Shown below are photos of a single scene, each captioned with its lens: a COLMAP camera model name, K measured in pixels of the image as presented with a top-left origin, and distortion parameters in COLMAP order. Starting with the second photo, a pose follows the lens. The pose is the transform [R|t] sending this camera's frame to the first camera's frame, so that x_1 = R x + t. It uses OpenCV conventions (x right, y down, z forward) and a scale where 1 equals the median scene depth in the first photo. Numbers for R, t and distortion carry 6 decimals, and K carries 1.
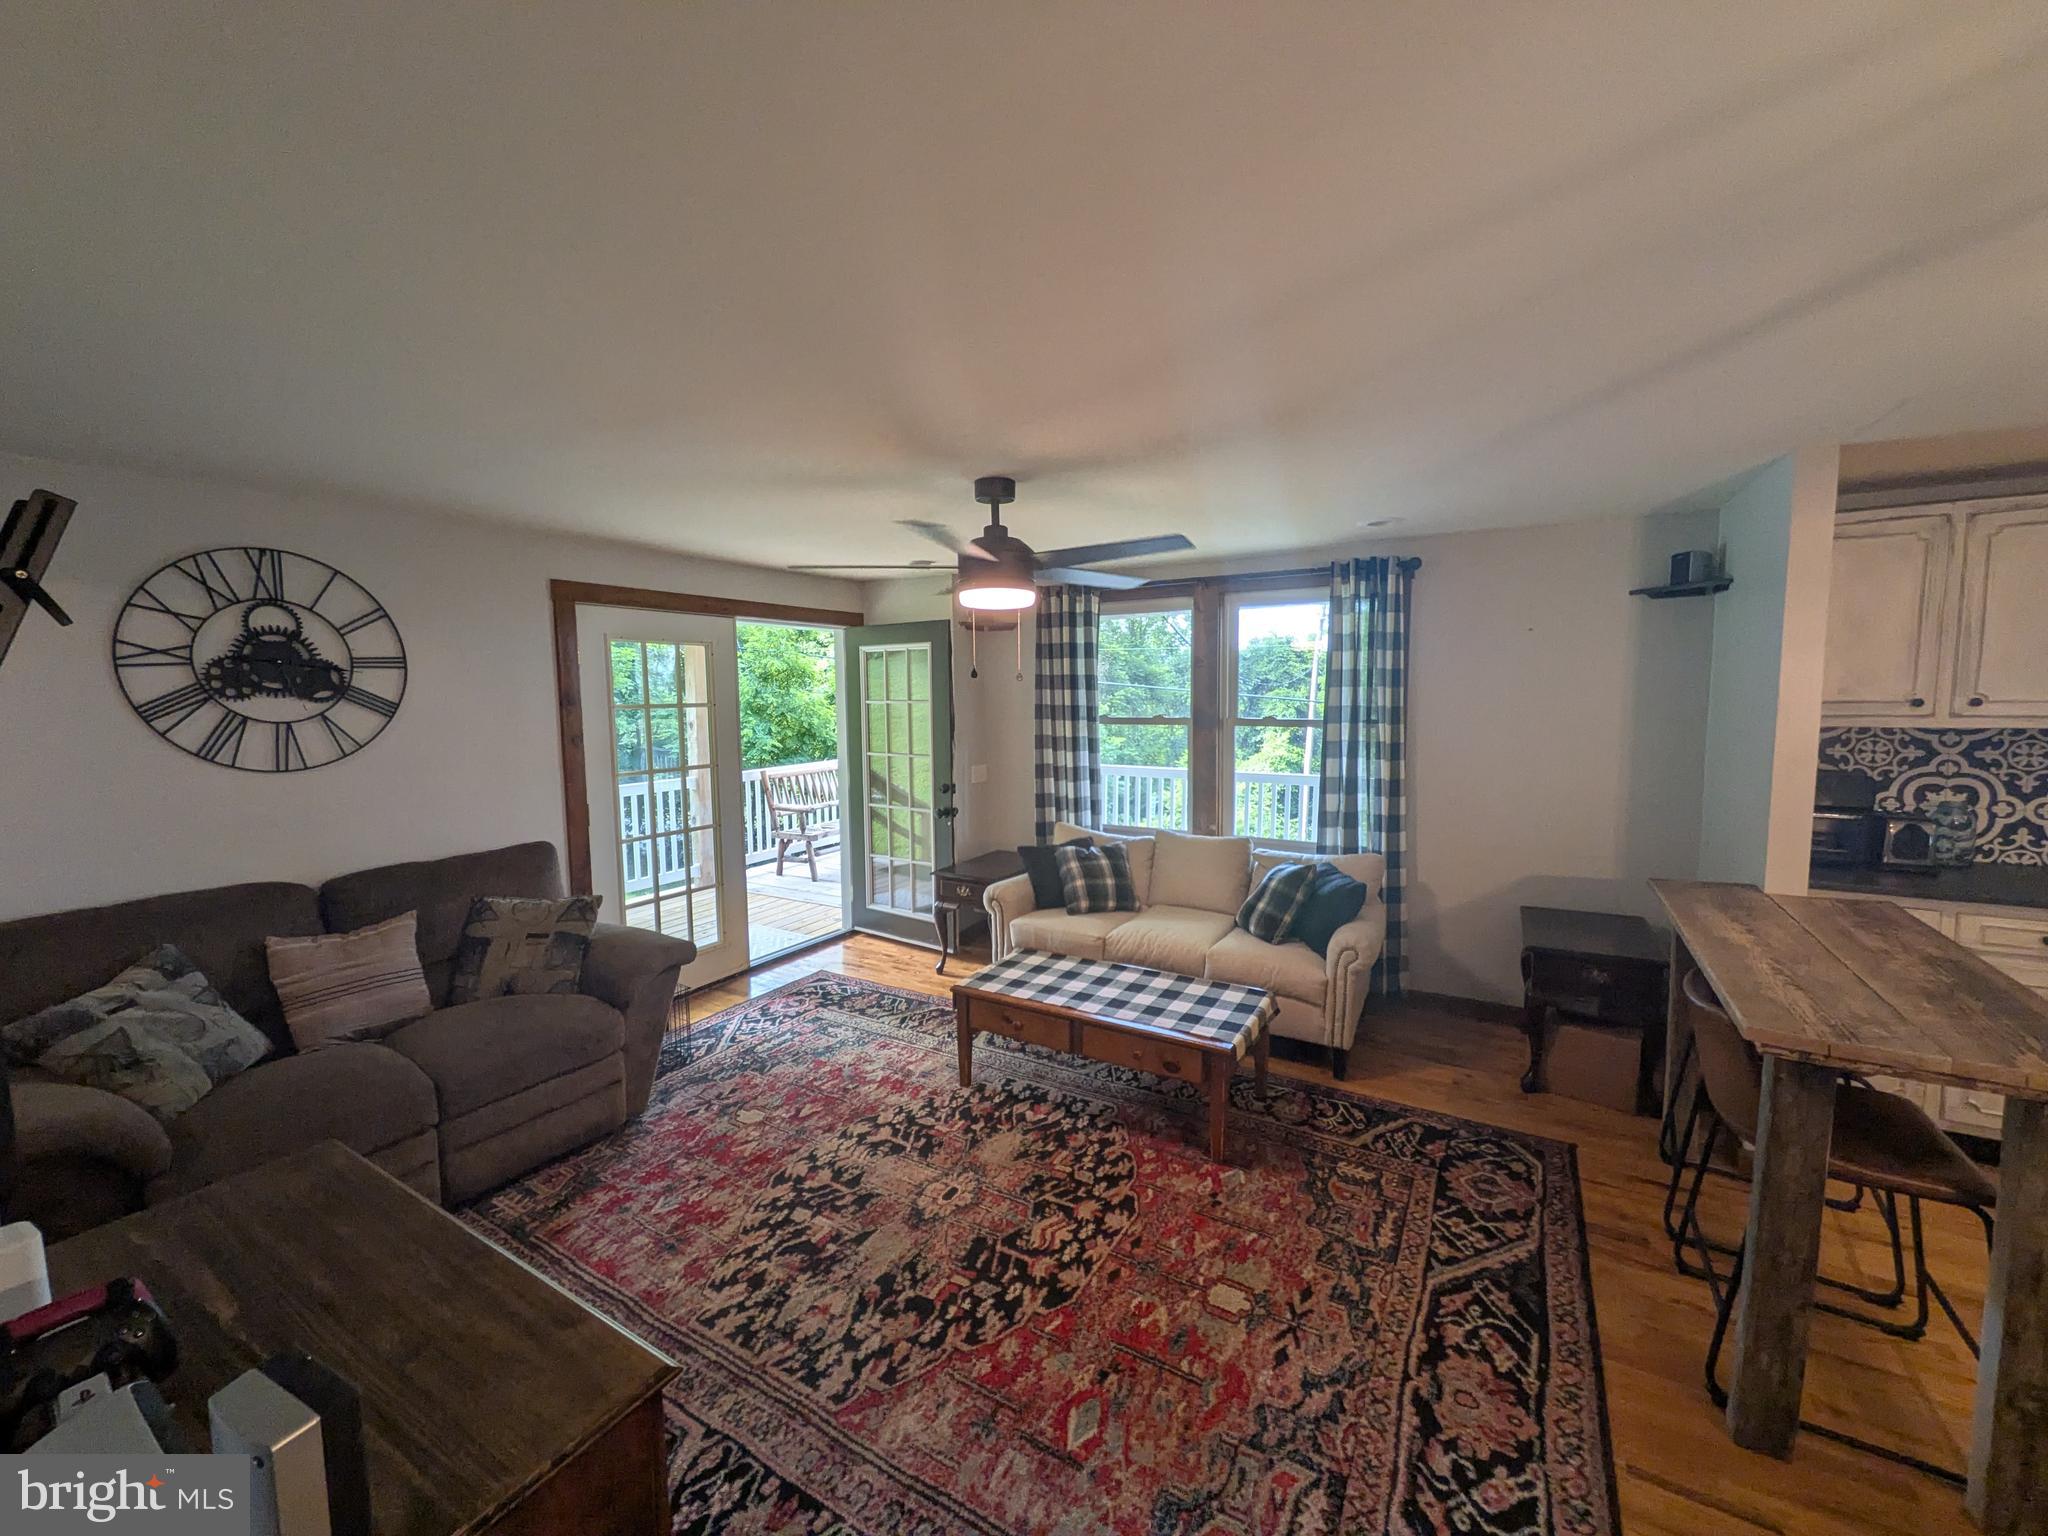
lens RADIAL K [[812.6, 0, 1025.7], [0, 812.6, 766.5], [0, 0, 1]] dist [-0.000857, -0.001163]
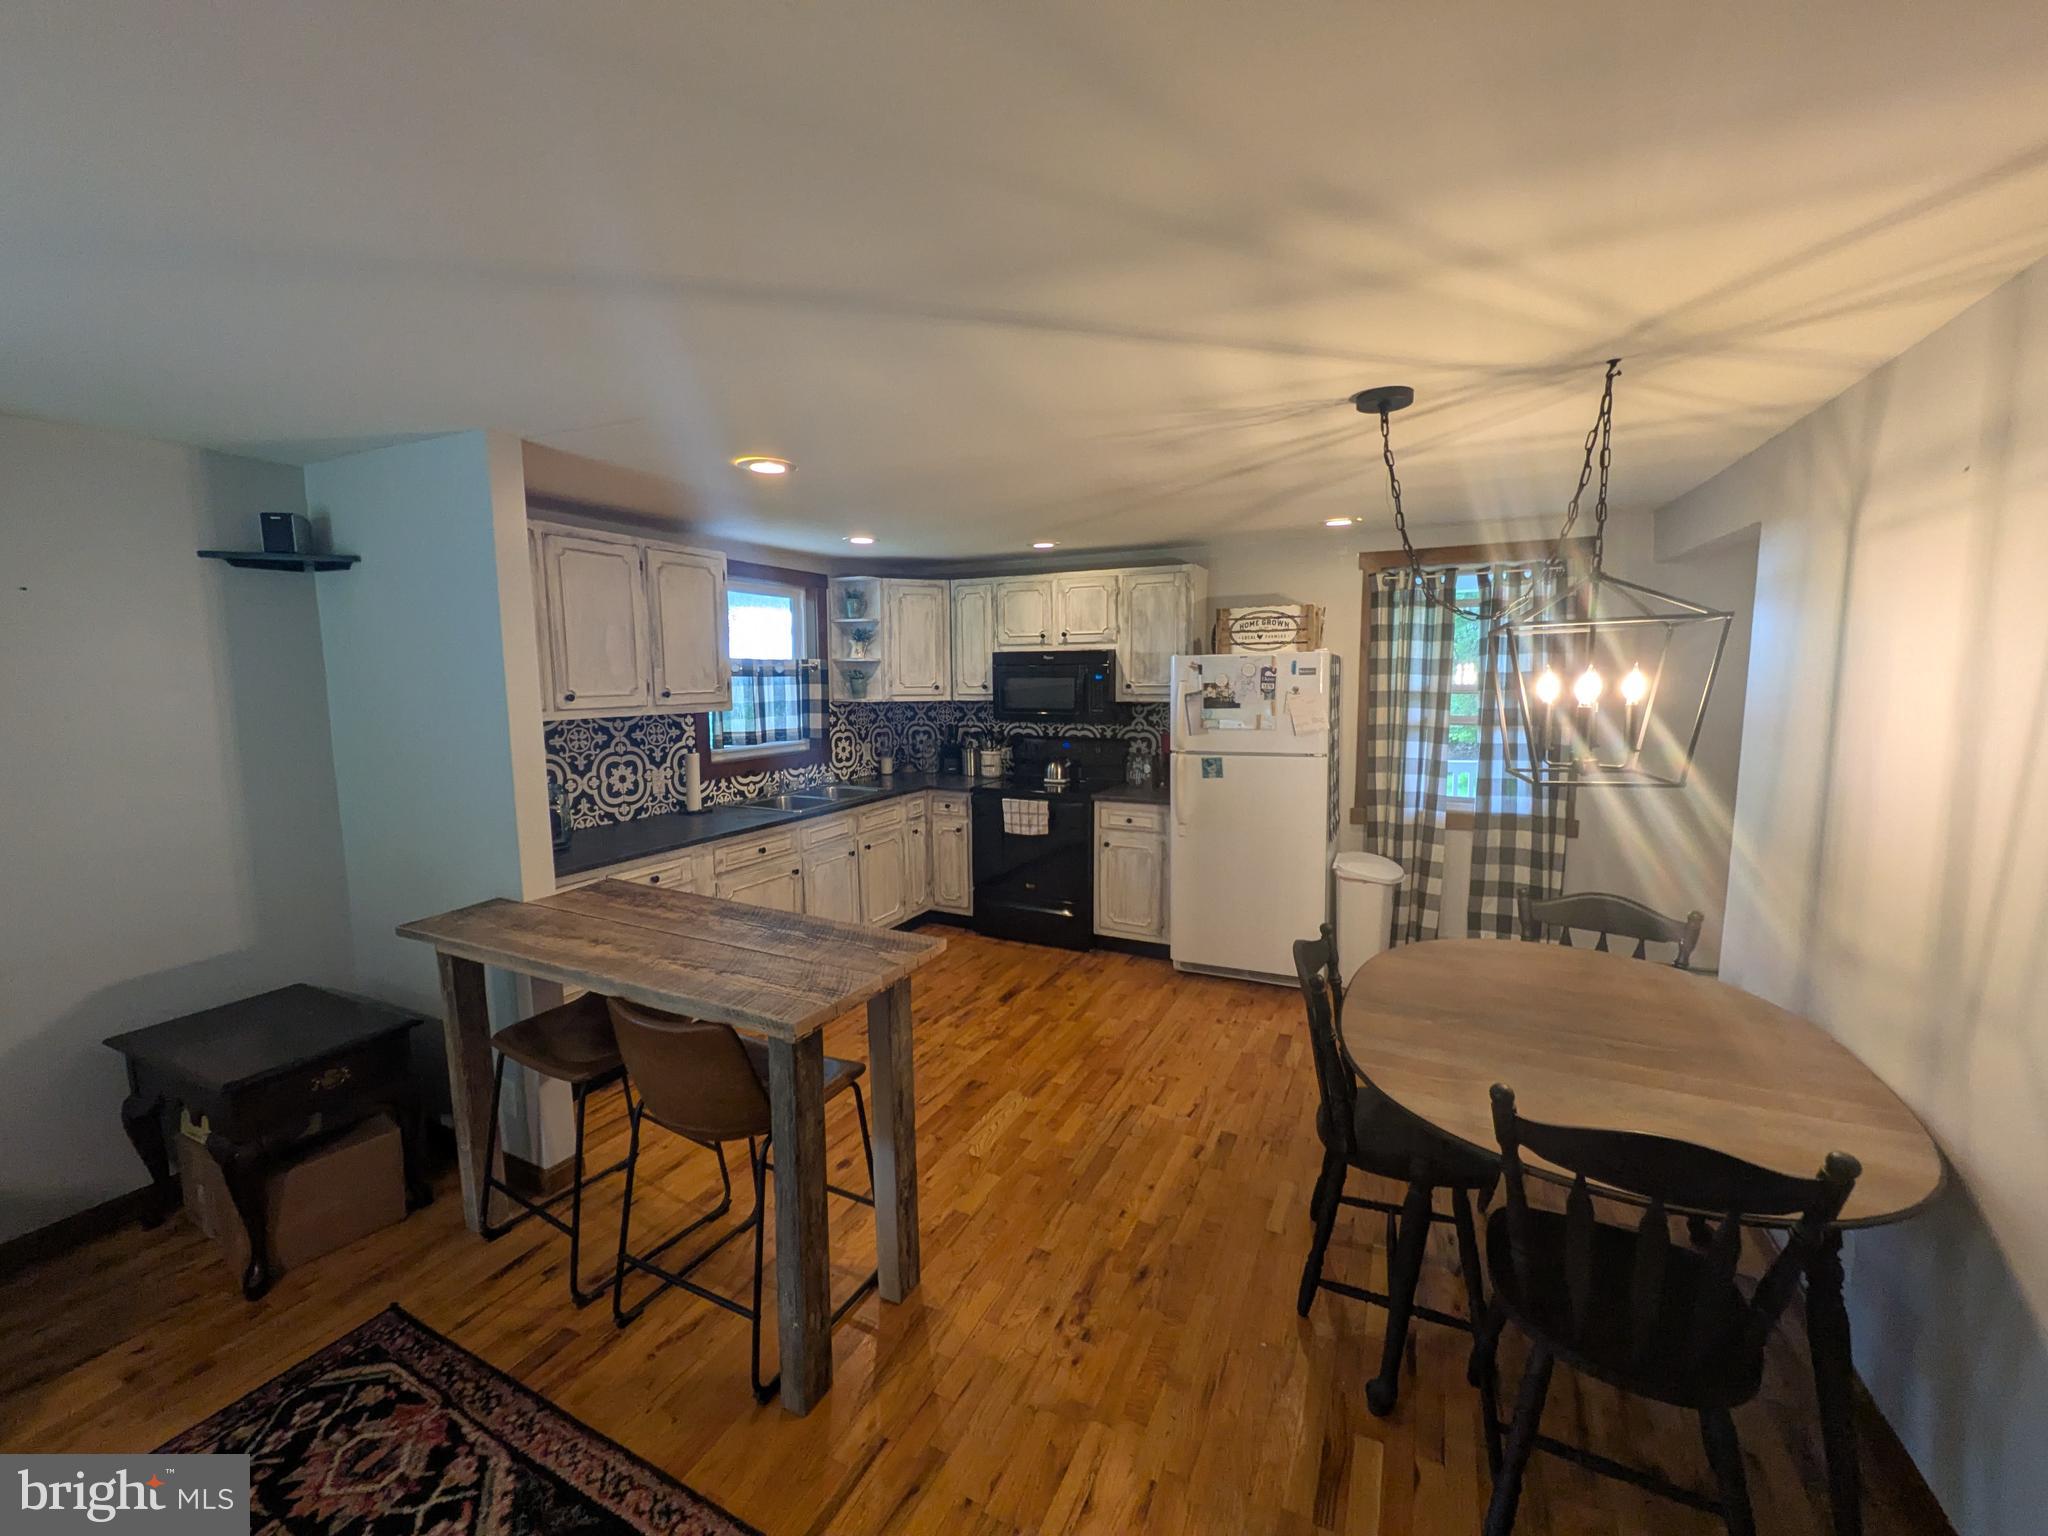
lens RADIAL K [[812.6, 0, 1029.8], [0, 812.6, 762.5], [0, 0, 1]] dist [-0.000857, -0.001163]
pose [[-0.085828, -0.095388, 0.991733, -0.057345], [0.100161, 0.989537, 0.103845, -0.041689], [-0.991262, 0.108246, -0.075376, 0.437935]]
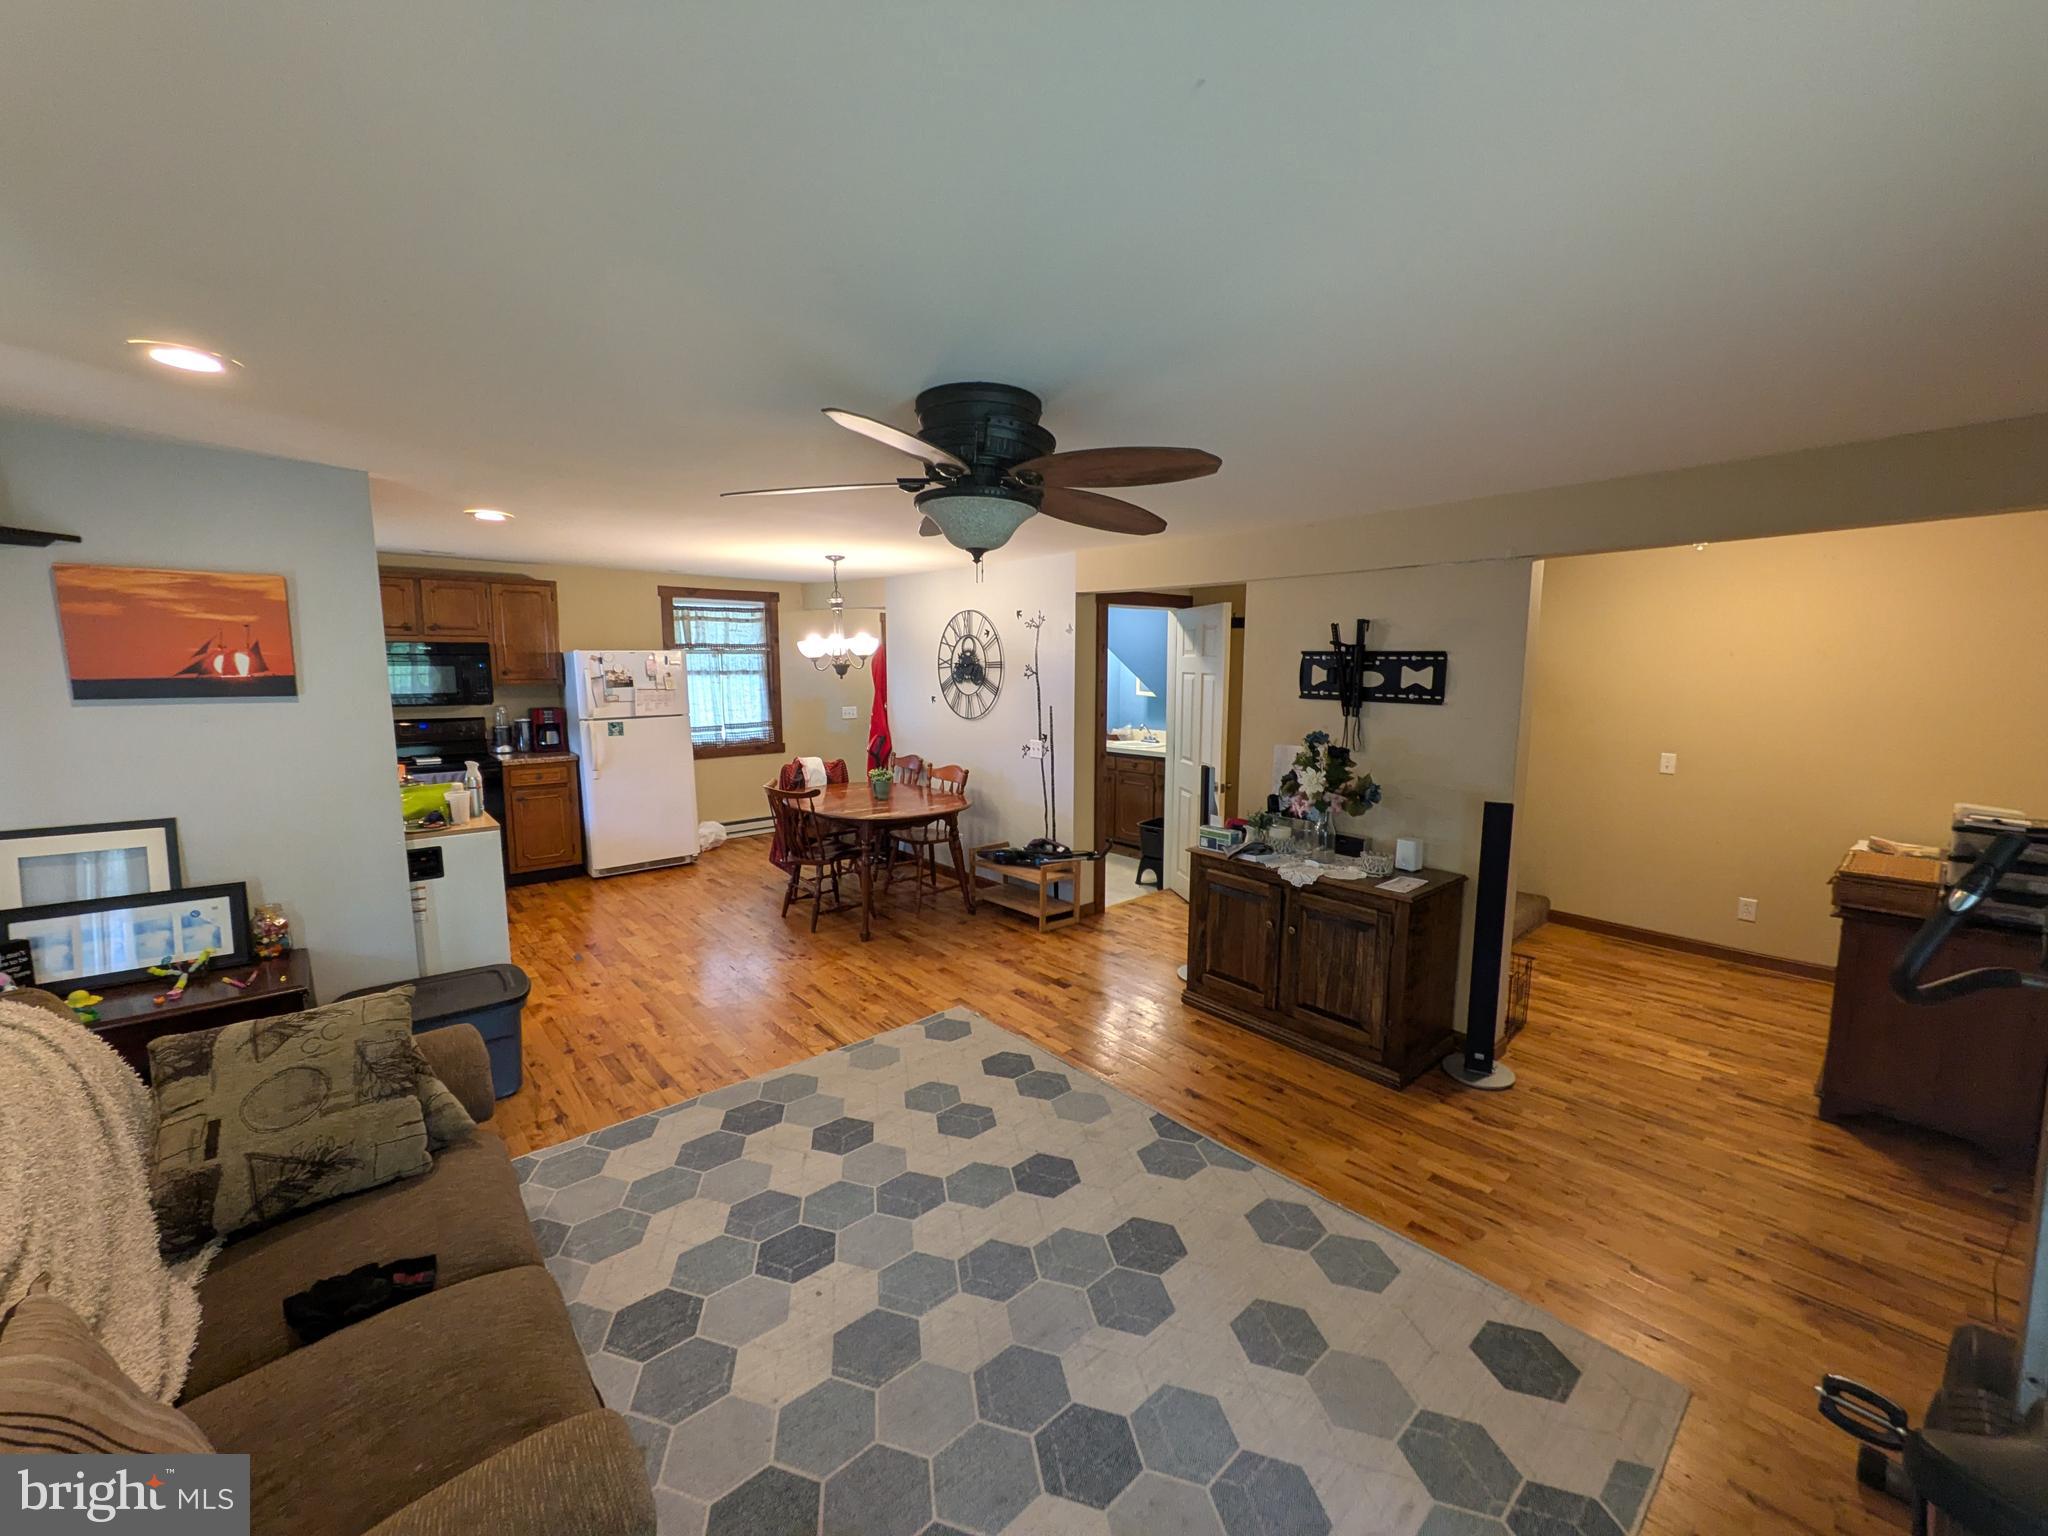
lens RADIAL K [[812.6, 0, 1030.8], [0, 812.6, 762.4], [0, 0, 1]] dist [-0.000857, -0.001163]
pose [[-0.954535, -0.029441, 0.296642, -0.315256], [0.035273, 0.976965, 0.210462, -0.172262], [-0.296005, 0.211357, -0.931509, 1.705250]]
